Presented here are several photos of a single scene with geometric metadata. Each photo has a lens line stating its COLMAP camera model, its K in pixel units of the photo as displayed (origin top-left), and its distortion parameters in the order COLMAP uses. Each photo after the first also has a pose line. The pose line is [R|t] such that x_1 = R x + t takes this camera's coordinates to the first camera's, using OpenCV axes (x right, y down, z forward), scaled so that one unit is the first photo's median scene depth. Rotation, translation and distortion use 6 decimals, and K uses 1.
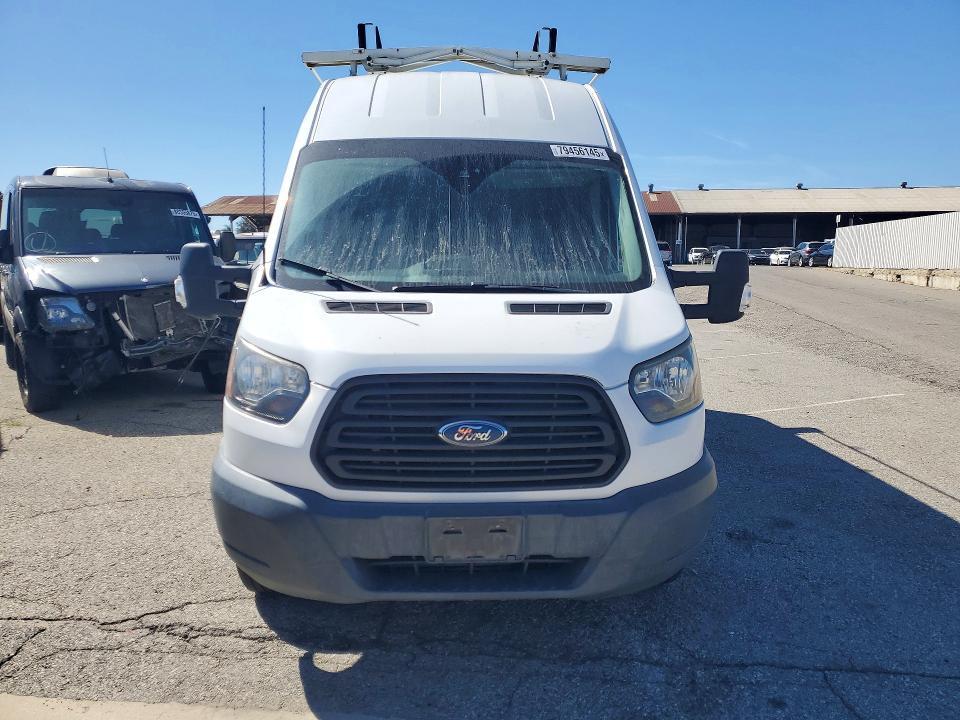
lens RADIAL K [[735.2, 0, 479.8], [0, 735.2, 346.9], [0, 0, 1]] dist [0.010251, 0.005322]
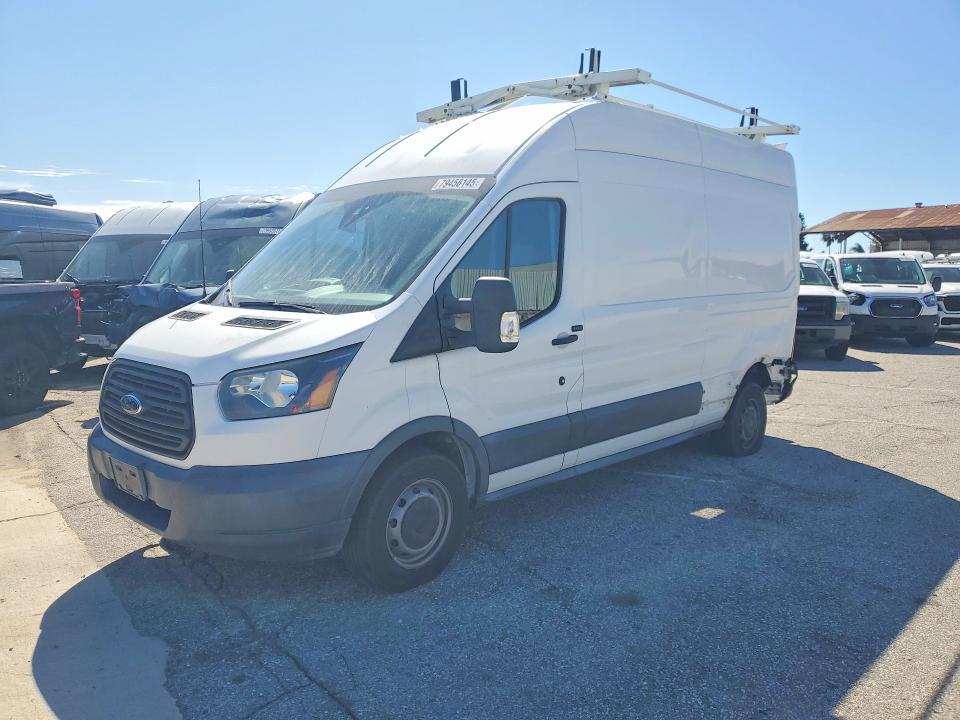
lens RADIAL K [[739.3, 0, 480.0], [0, 739.3, 360.0], [0, 0, 1]] dist [0.005828, -0.001208]
pose [[0.695715, 0.086834, -0.713050, 1.281038], [-0.092716, 0.995218, 0.030734, -0.065174], [0.712309, 0.044729, 0.700439, 0.401642]]
